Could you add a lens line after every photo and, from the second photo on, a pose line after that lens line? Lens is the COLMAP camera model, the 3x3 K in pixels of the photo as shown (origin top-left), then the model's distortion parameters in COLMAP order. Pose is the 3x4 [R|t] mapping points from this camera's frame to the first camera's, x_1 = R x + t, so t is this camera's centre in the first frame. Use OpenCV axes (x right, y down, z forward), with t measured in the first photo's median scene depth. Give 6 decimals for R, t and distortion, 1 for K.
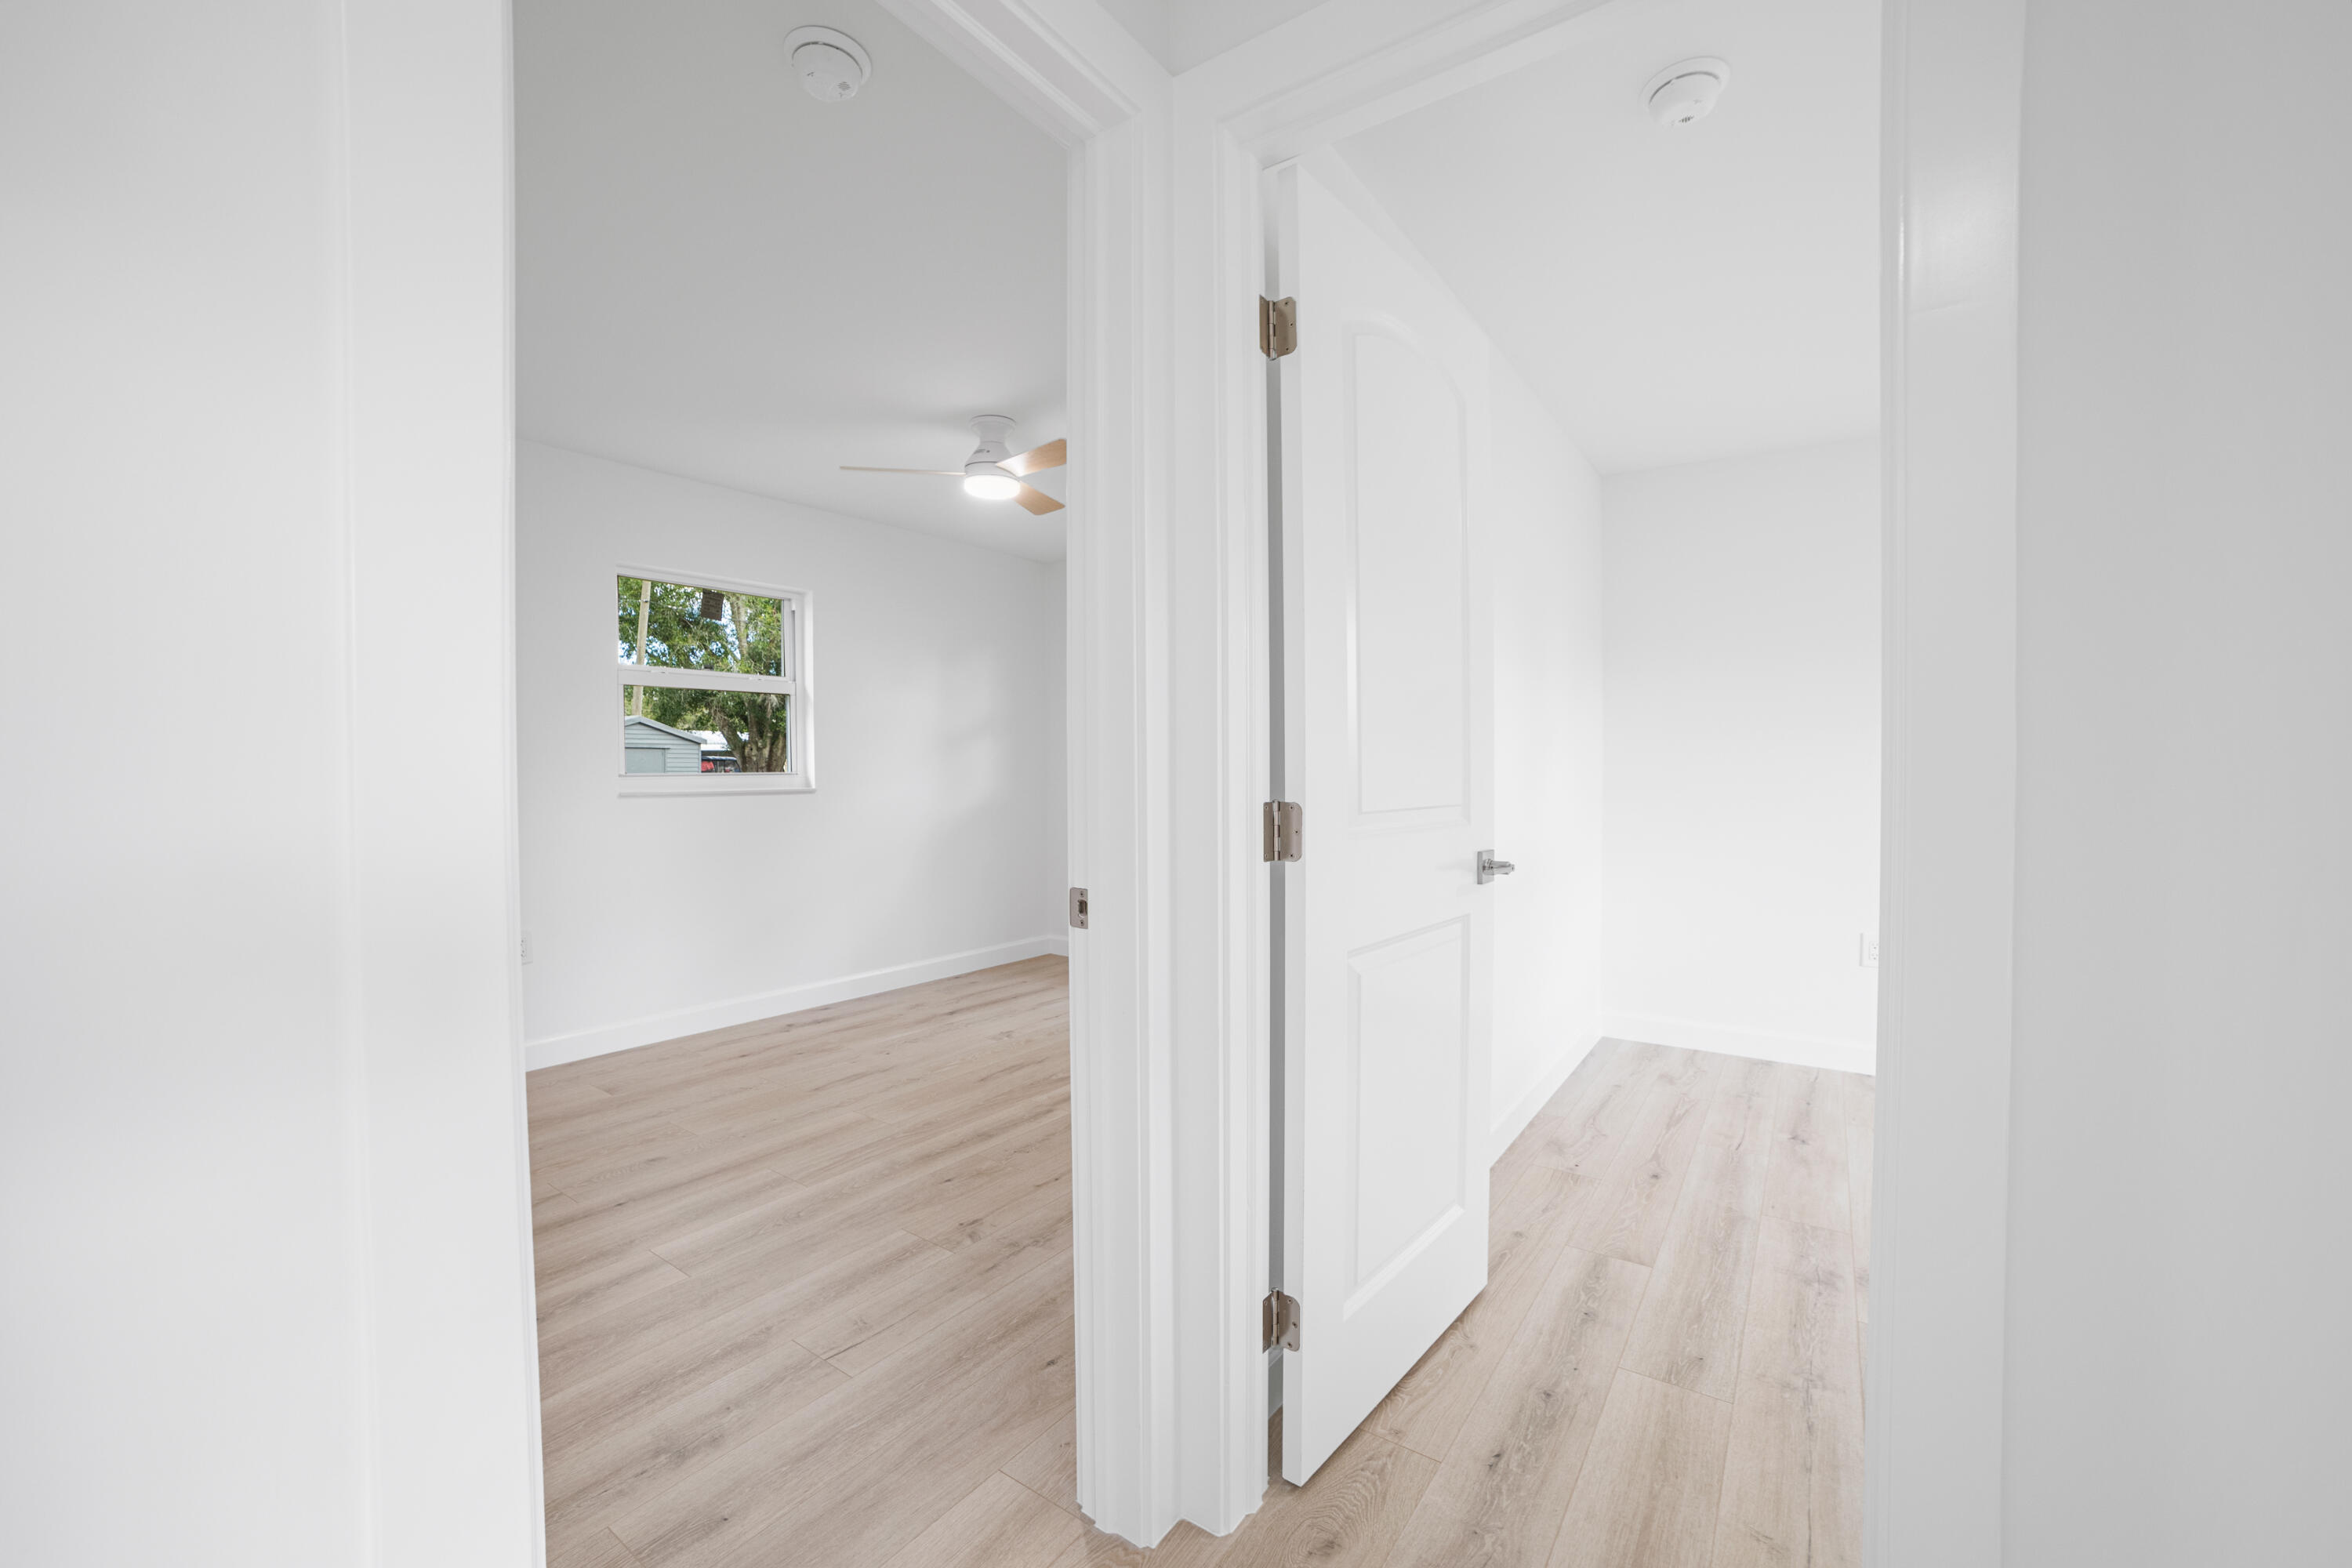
lens RADIAL K [[936.6, 0, 1150.2], [0, 936.6, 795.6], [0, 0, 1]] dist [-0.042087, 0.000198]
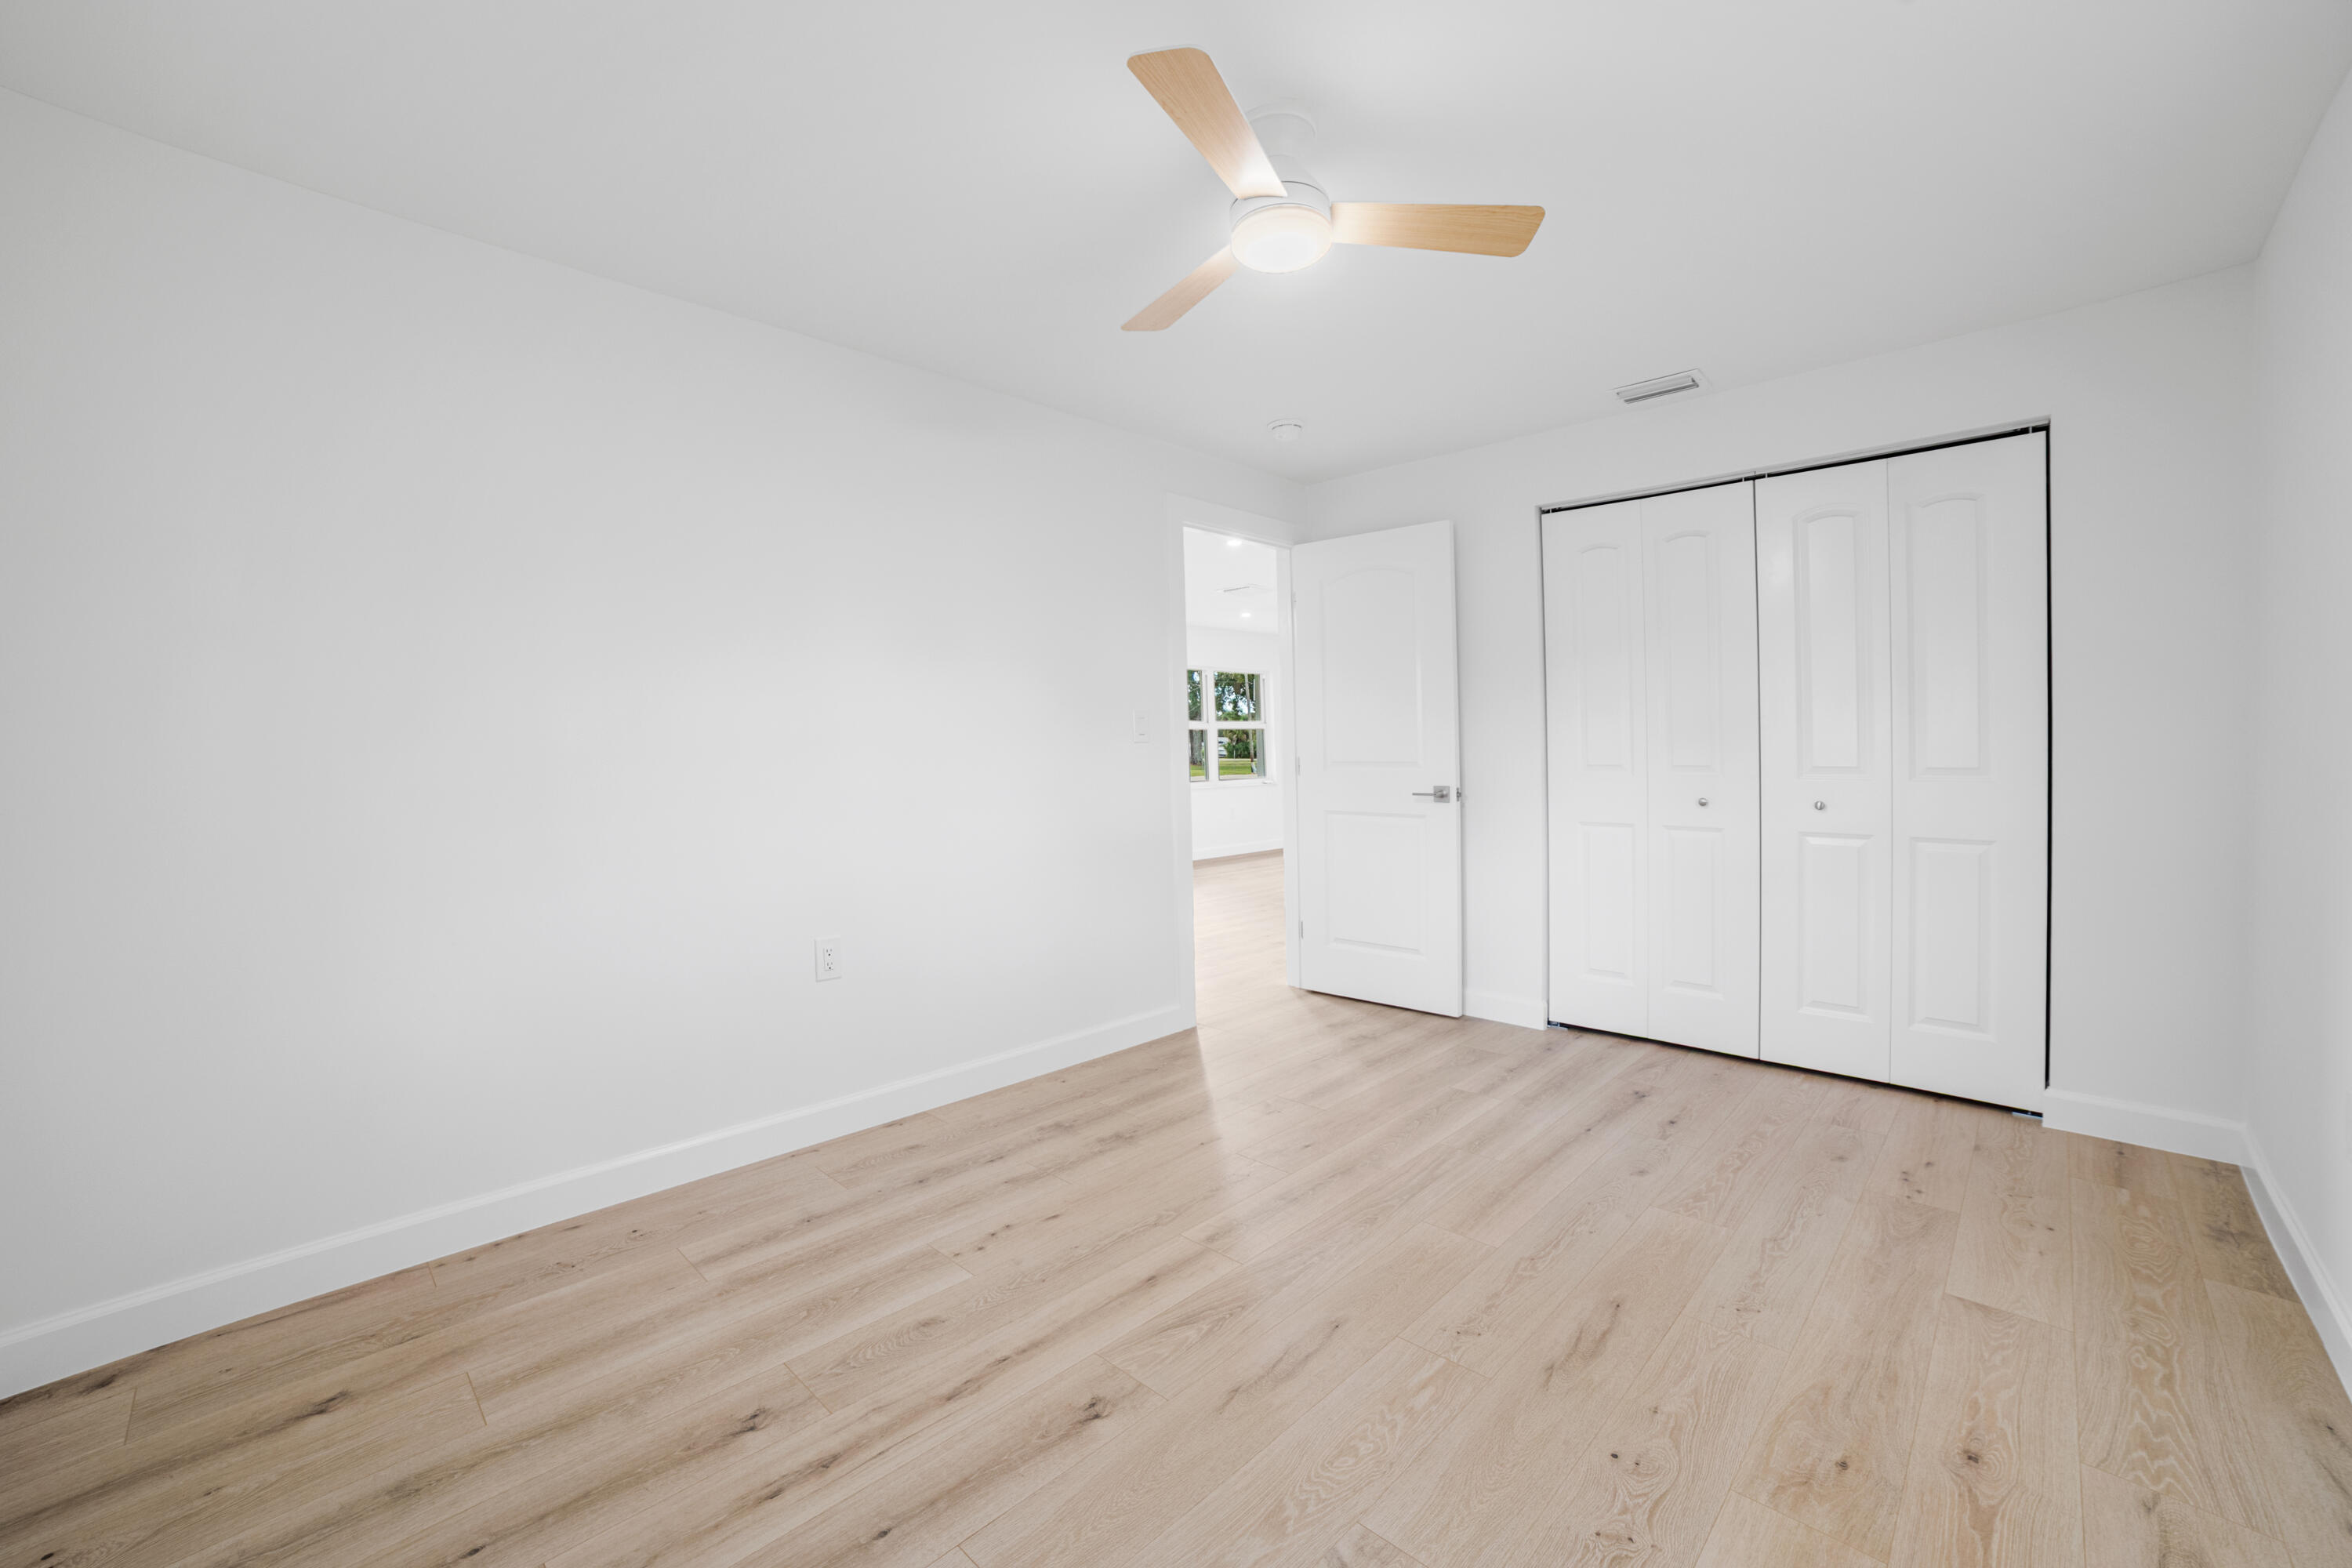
lens RADIAL K [[974.2, 0, 1176.6], [0, 974.2, 819.8], [0, 0, 1]] dist [-0.075955, 0.042436]
pose [[-0.991510, -0.006454, 0.129867, -0.124776], [0.007824, 0.993996, 0.109134, -0.036253], [-0.129792, 0.109223, -0.985507, 1.200749]]
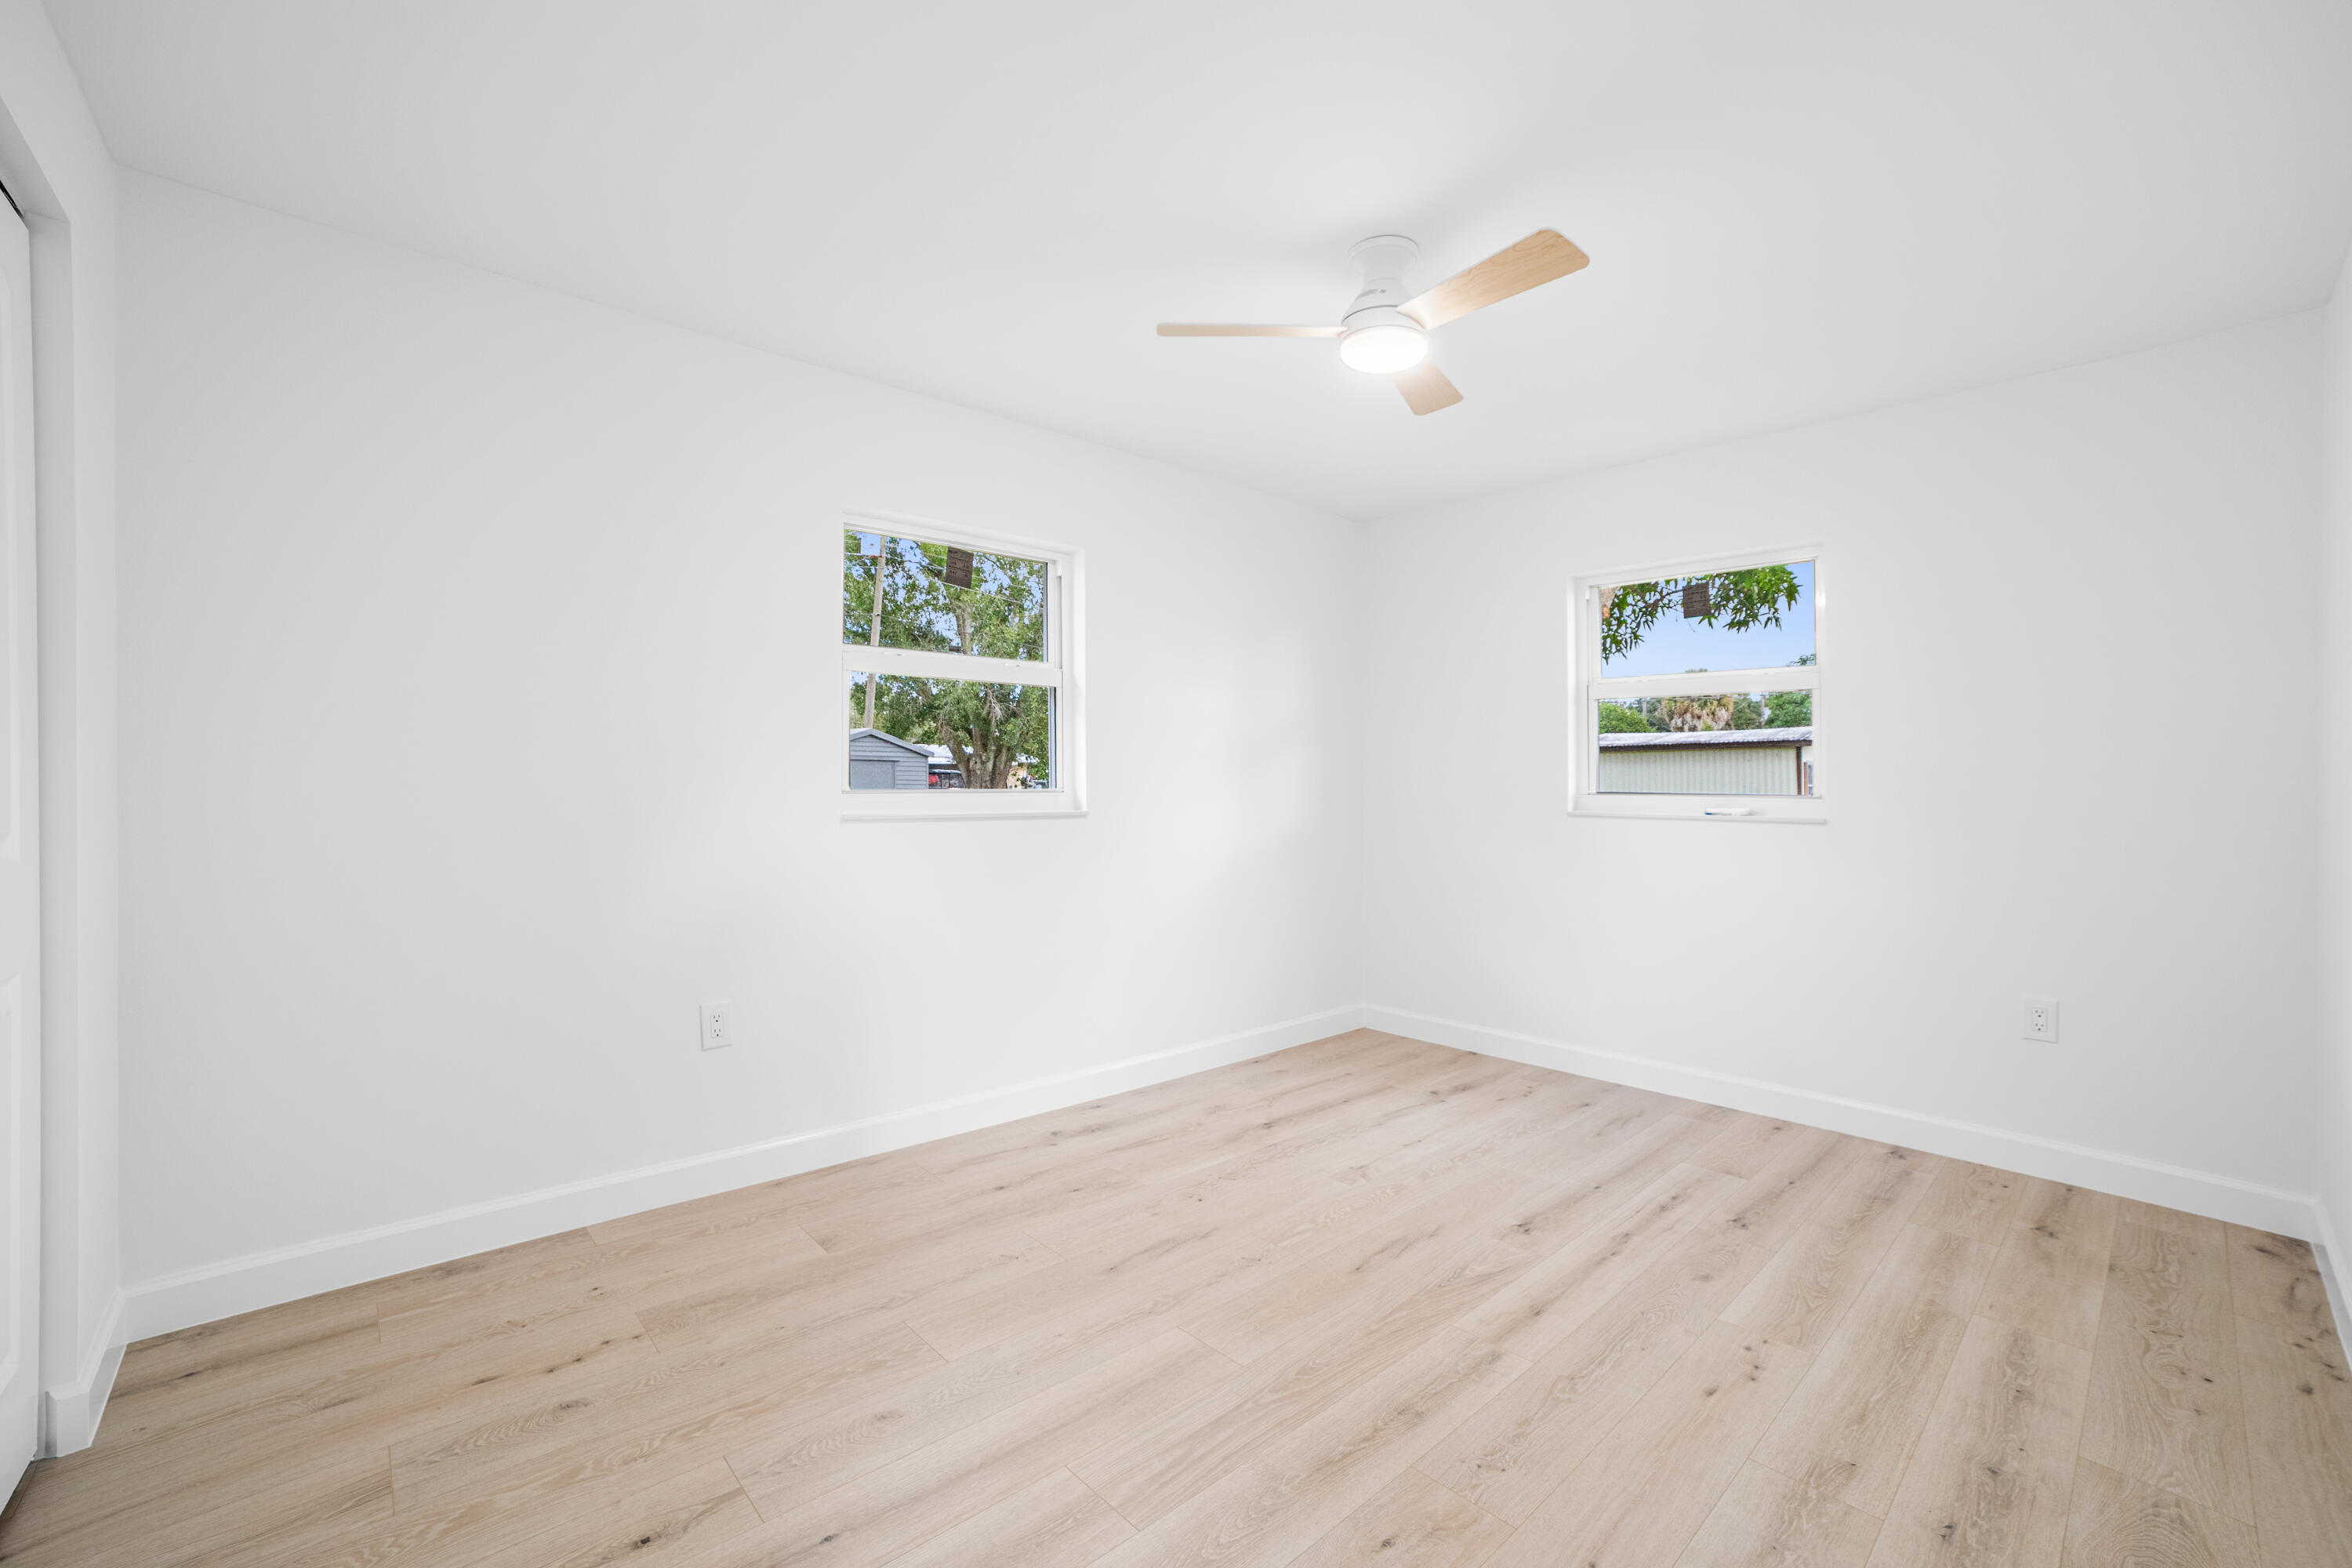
lens RADIAL K [[974.2, 0, 1176.6], [0, 974.2, 819.8], [0, 0, 1]] dist [-0.075955, 0.042436]
pose [[0.980429, 0.014099, -0.196369, -0.139626], [-0.012651, 0.999883, 0.008626, -0.008794], [0.196468, -0.005973, 0.980492, 0.255918]]
